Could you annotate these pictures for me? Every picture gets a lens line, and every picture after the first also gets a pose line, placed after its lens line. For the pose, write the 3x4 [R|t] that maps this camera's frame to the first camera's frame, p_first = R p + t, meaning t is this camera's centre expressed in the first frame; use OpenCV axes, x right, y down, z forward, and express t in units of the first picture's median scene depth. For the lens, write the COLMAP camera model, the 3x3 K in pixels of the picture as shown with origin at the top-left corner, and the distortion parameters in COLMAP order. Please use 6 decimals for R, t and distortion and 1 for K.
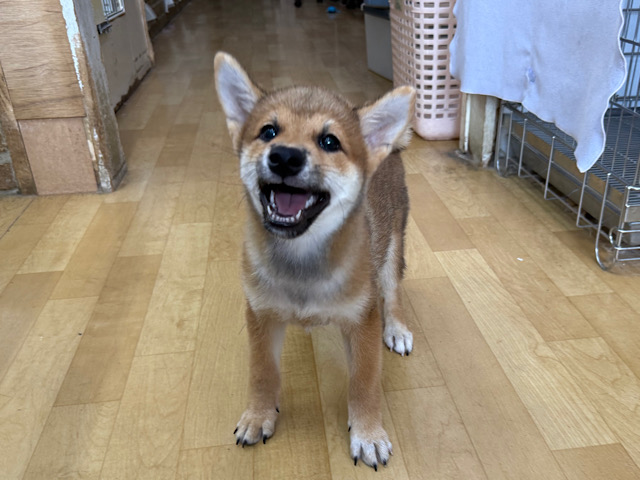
lens RADIAL K [[660.0, 0, 369.2], [0, 660.0, 316.0], [0, 0, 1]] dist [0.098660, -0.197269]
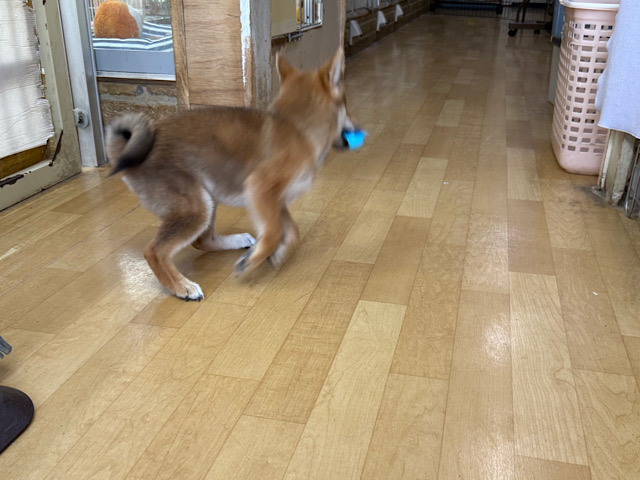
lens RADIAL K [[685.2, 0, 327.1], [0, 685.2, 314.5], [0, 0, 1]] dist [0.149531, -0.370647]
pose [[0.929784, 0.200224, -0.308888, 0.149207], [-0.215330, 0.976422, -0.015239, 0.035793], [0.298554, 0.080682, 0.950976, -0.064164]]
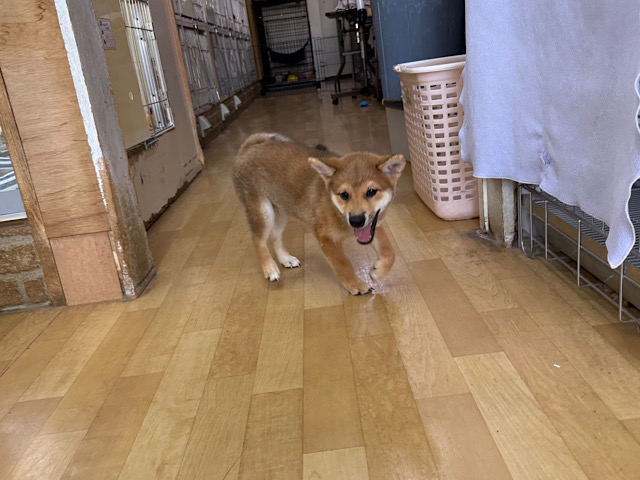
lens RADIAL K [[596.7, 0, 324.2], [0, 596.7, 233.0], [0, 0, 1]] dist [0.162001, -0.408055]
pose [[0.986548, -0.069913, -0.147766, 0.048488], [0.036860, 0.975789, -0.215585, -0.077565], [0.159261, 0.207238, 0.965240, 0.135100]]
